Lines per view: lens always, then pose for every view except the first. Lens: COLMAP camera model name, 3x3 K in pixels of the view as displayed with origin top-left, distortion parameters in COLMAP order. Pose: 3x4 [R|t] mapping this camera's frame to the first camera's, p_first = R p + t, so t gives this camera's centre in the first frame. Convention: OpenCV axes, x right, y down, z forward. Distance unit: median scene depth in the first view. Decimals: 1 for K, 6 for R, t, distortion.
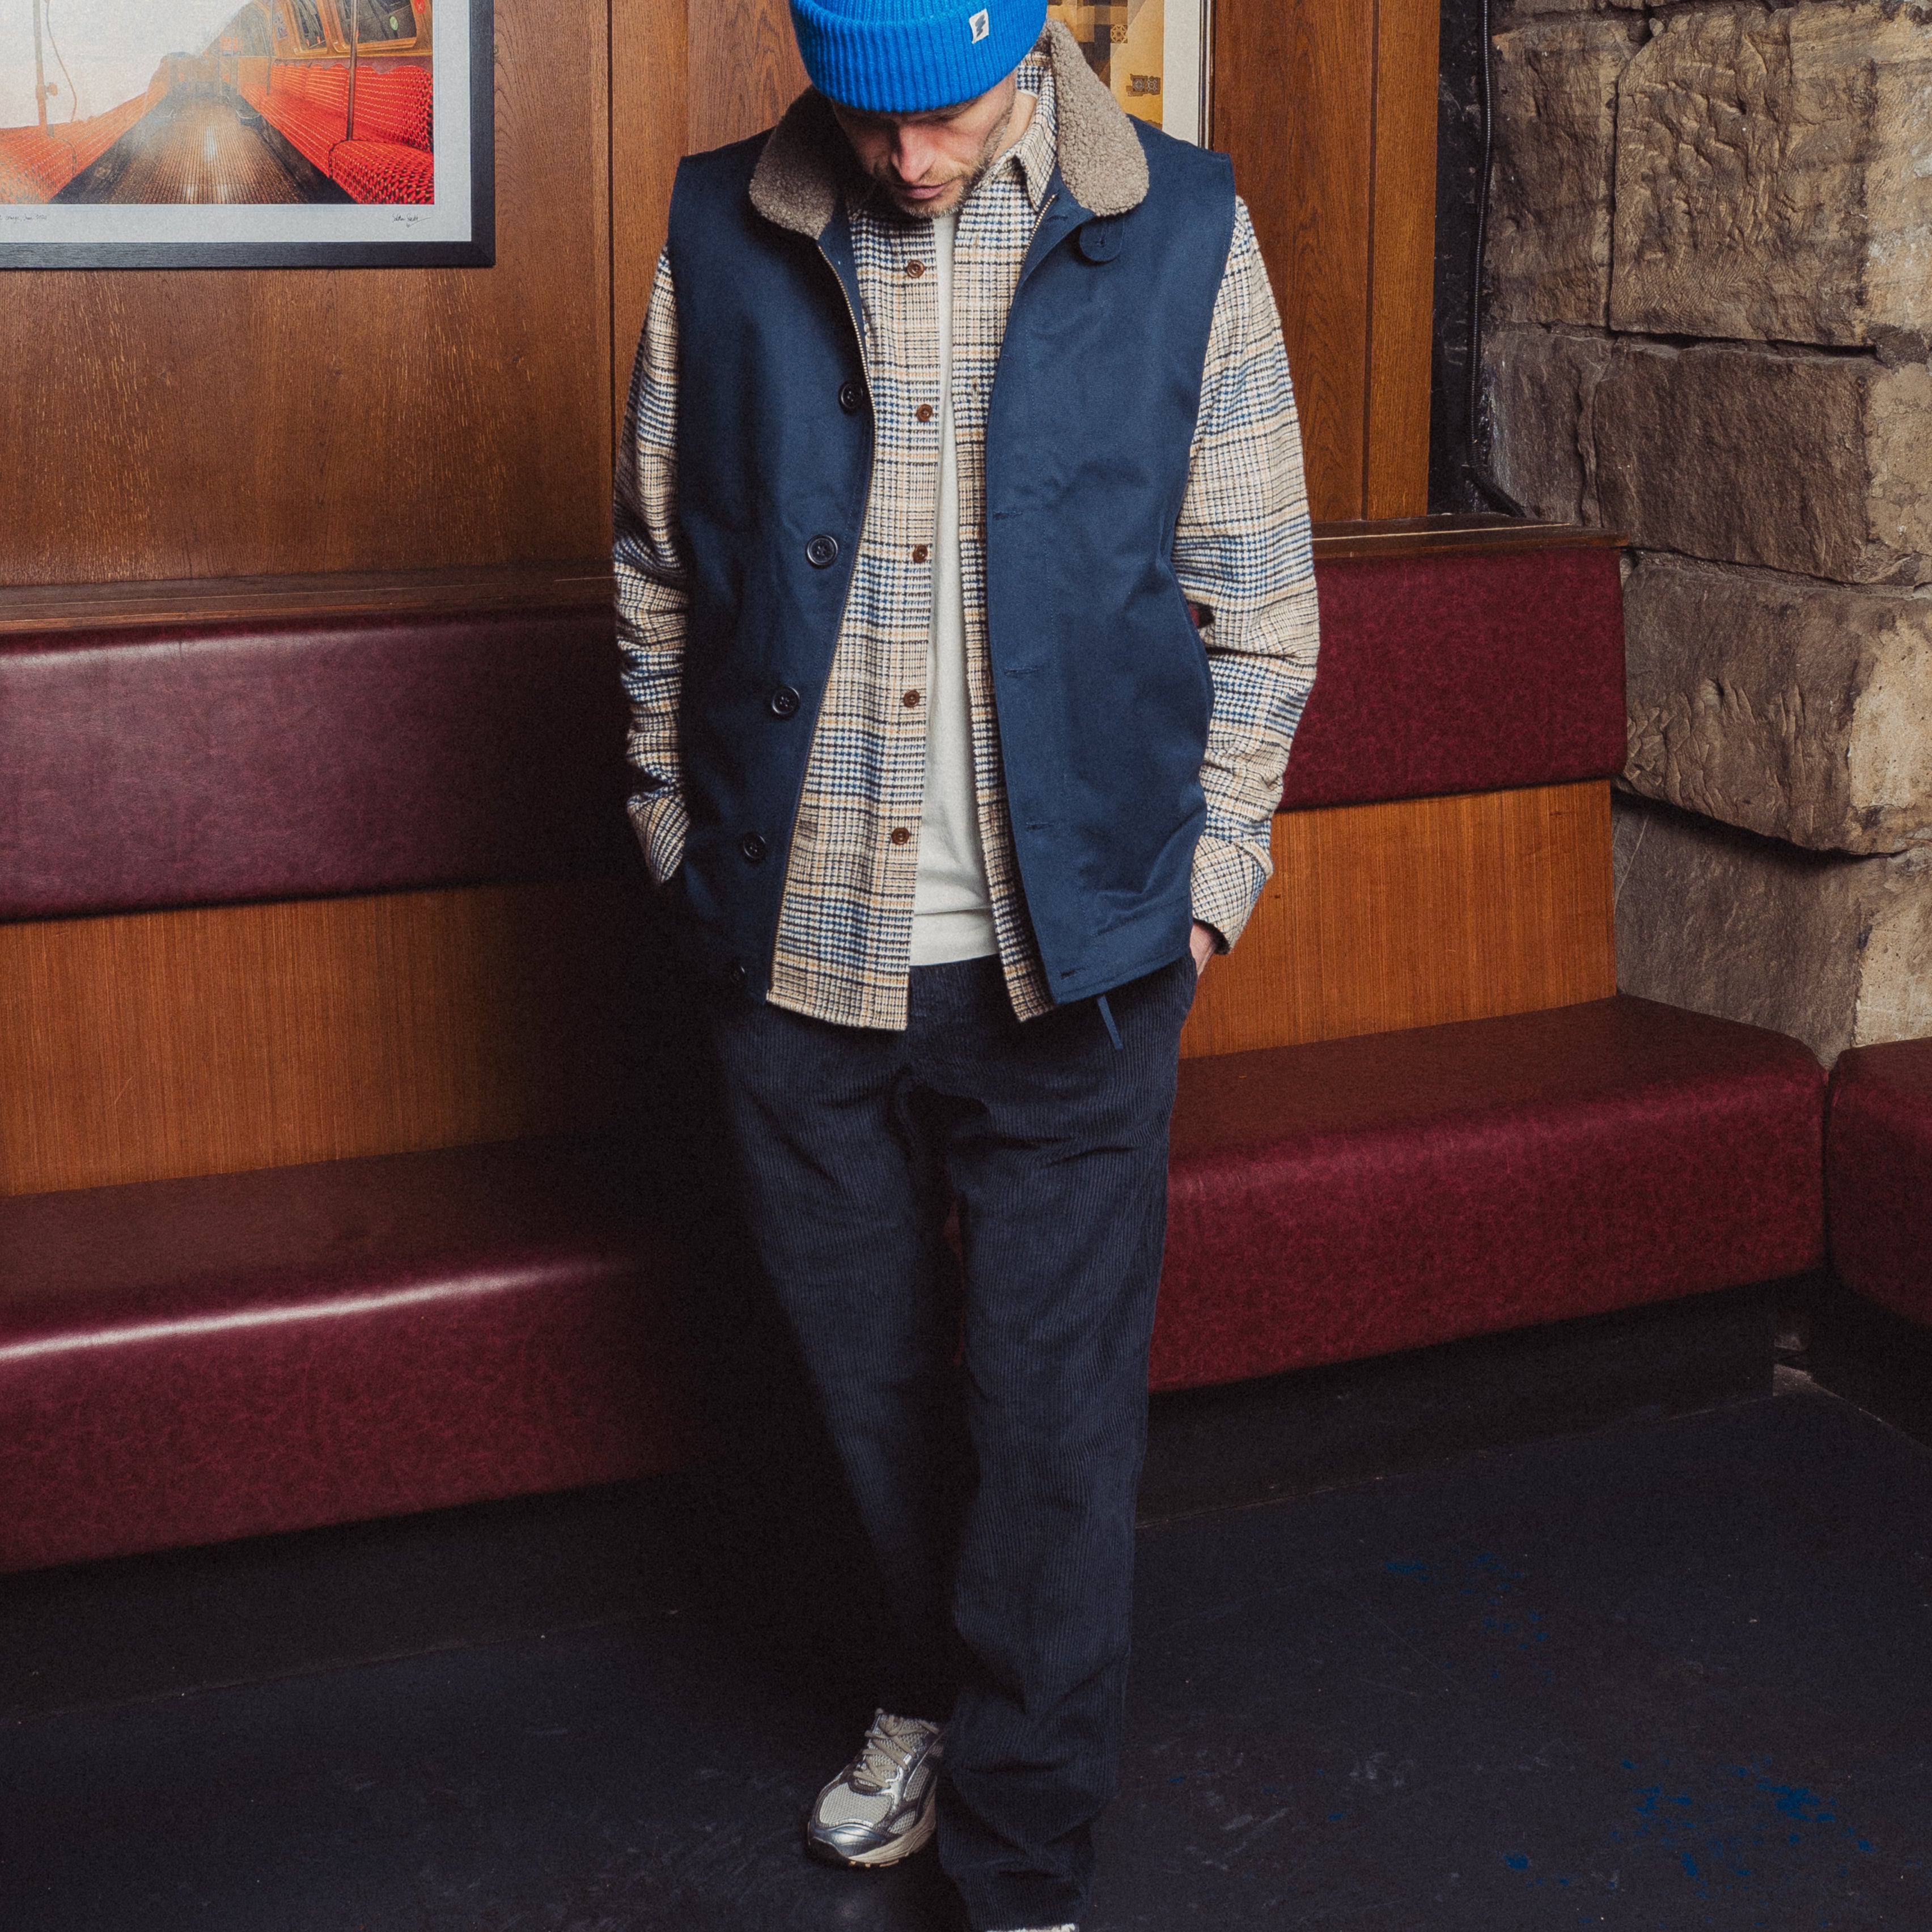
lens RADIAL K [[2978.4, 0, 978.6], [0, 2978.4, 729.6], [0, 0, 1]] dist [-0.153260, 0.170832]
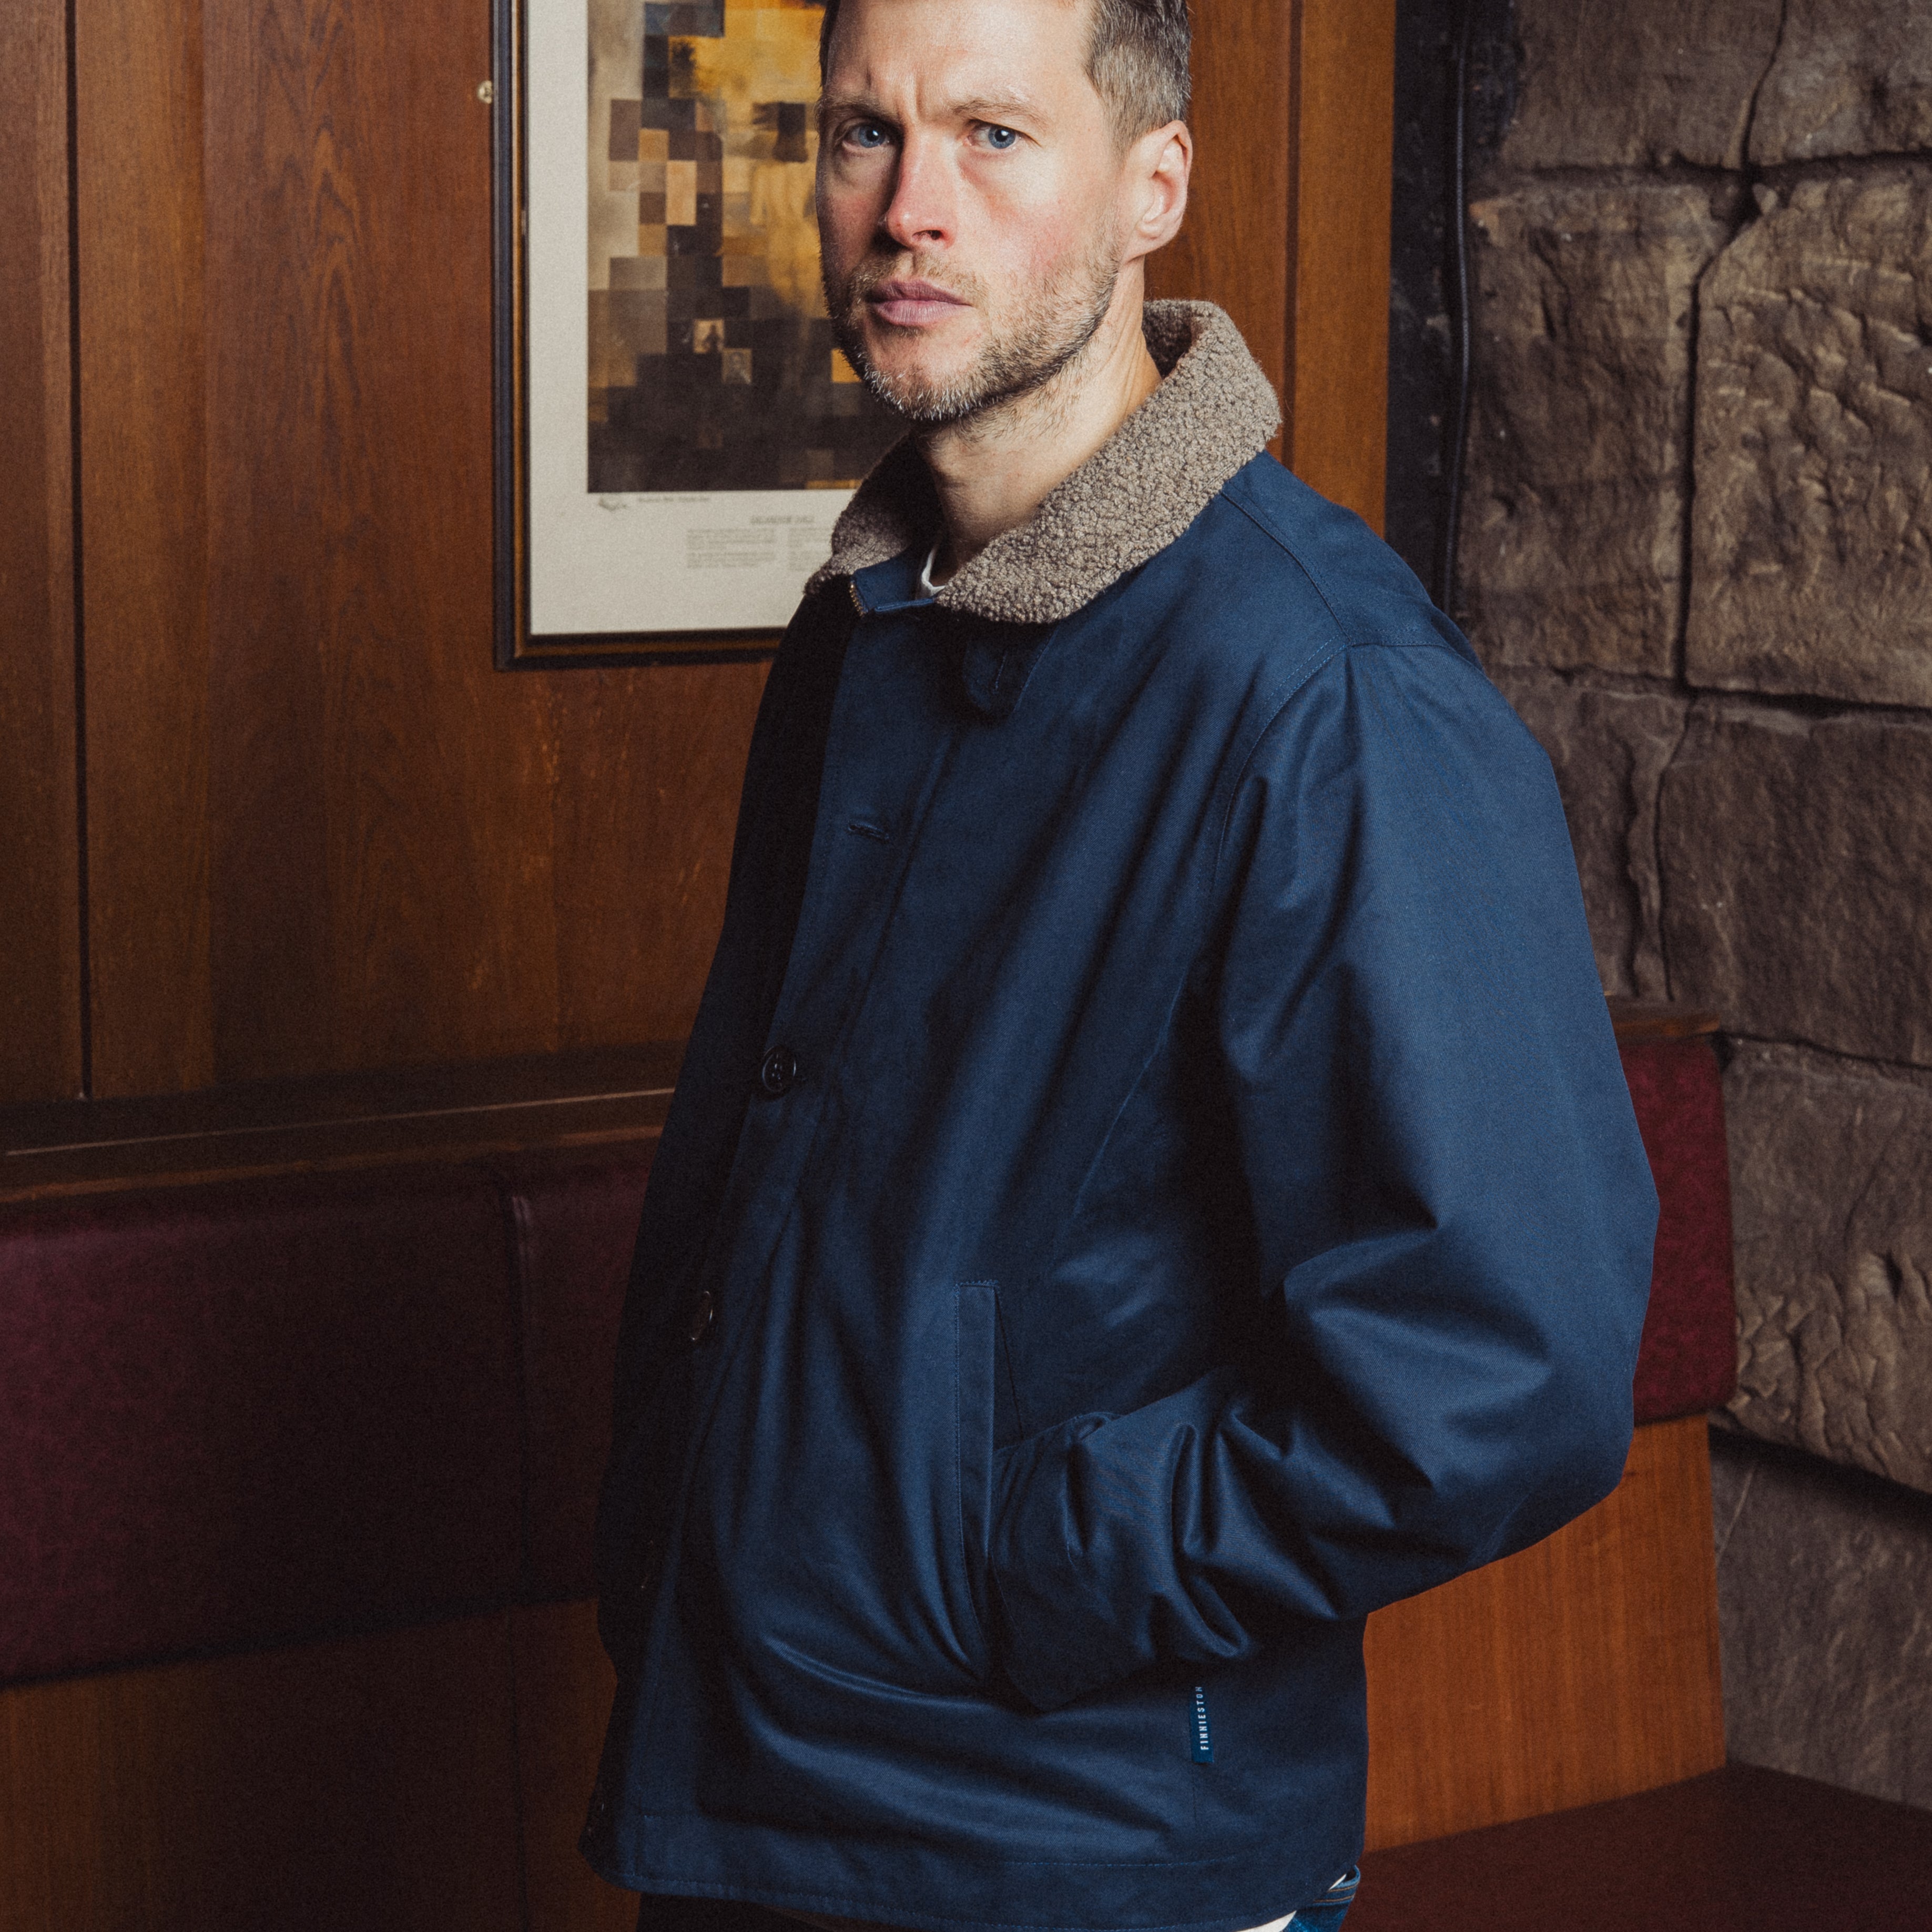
lens RADIAL K [[4550.0, 0, 940.5], [0, 4550.0, 960.5], [0, 0, 1]] dist [-0.036229, 0.367220]
pose [[0.991039, -0.014905, 0.132741, -0.072677], [0.020549, 0.998938, -0.041249, -0.043682], [-0.131985, 0.043607, 0.990292, 0.081345]]
